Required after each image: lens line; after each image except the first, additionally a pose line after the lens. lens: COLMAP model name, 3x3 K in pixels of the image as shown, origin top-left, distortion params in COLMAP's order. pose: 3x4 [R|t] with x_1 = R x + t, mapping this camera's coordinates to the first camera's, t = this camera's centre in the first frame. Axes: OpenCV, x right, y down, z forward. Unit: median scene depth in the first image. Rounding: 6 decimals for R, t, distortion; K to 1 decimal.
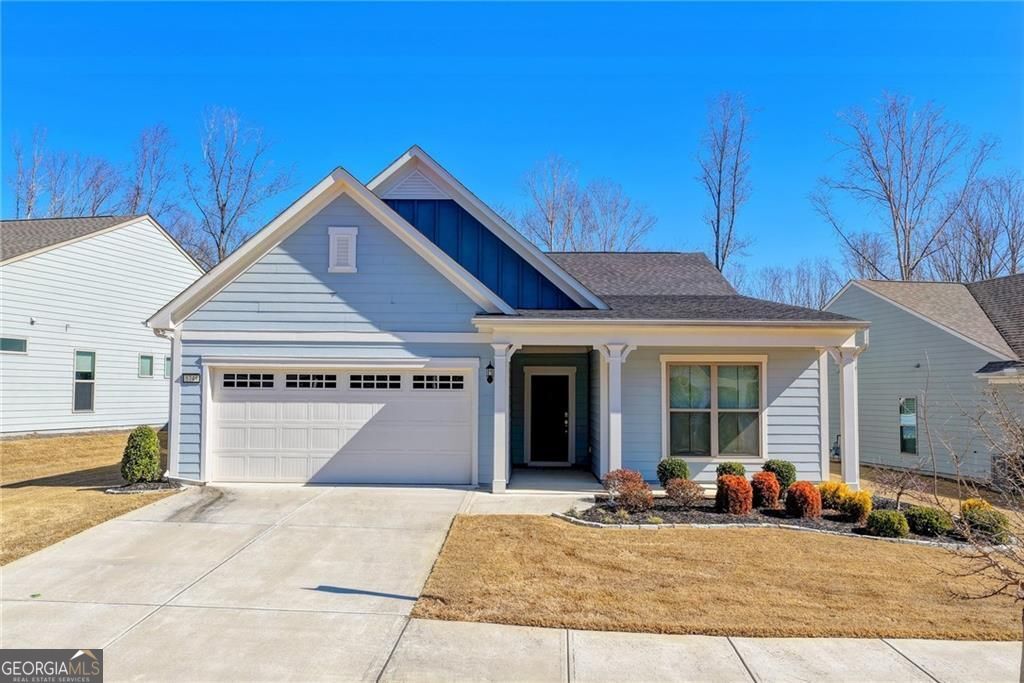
lens RADIAL K [[846.7, 0, 512.8], [0, 846.7, 345.1], [0, 0, 1]] dist [-0.000791, 0.016307]
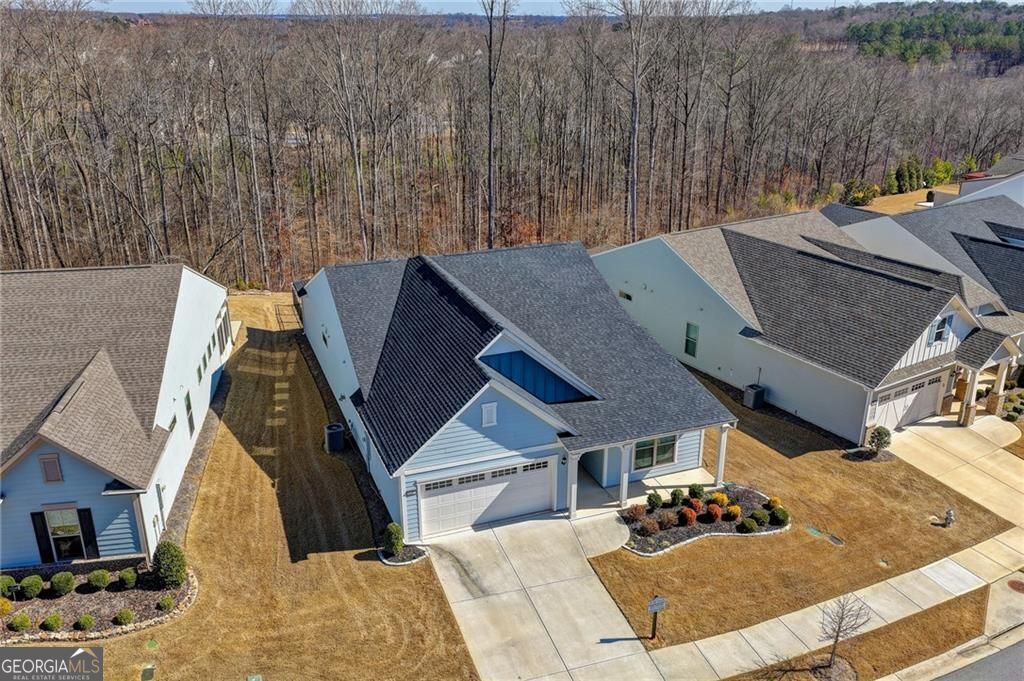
lens RADIAL K [[846.7, 0, 517.2], [0, 846.7, 339.6], [0, 0, 1]] dist [-0.000791, 0.016307]
pose [[0.924216, -0.139595, 0.355441, -0.759862], [-0.017186, 0.914641, 0.403901, -0.980851], [-0.381484, -0.379400, 0.842927, -0.473640]]
